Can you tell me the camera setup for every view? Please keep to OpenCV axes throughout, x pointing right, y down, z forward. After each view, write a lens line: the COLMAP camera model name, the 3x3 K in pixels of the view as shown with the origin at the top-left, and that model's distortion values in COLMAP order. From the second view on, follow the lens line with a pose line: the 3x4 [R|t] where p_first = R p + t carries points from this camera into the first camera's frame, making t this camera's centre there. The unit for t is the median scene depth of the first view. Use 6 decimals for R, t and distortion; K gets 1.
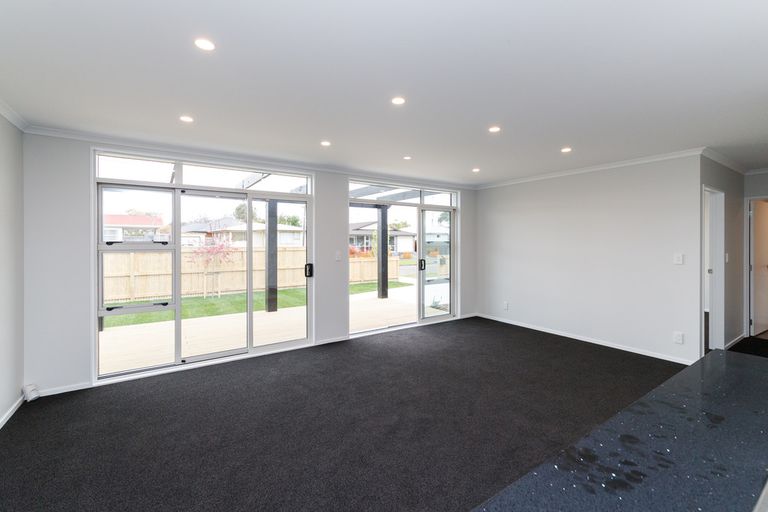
lens RADIAL K [[325.1, 0, 383.0], [0, 325.1, 252.7], [0, 0, 1]] dist [0.000591, 0.000039]
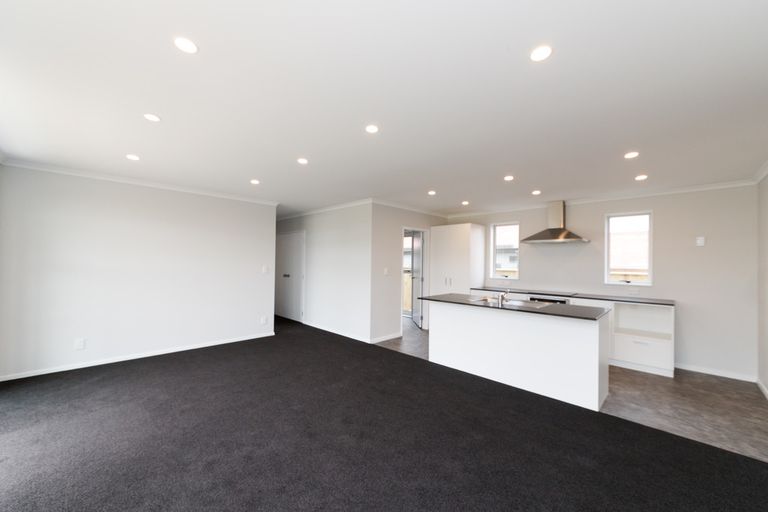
lens RADIAL K [[302.8, 0, 380.2], [0, 302.8, 258.1], [0, 0, 1]] dist [0.003571, 0.000764]
pose [[-0.204574, 0.003391, 0.978845, -0.558502], [-0.004117, 0.999982, -0.004324, -0.027066], [-0.978842, -0.004915, -0.204556, 0.663073]]
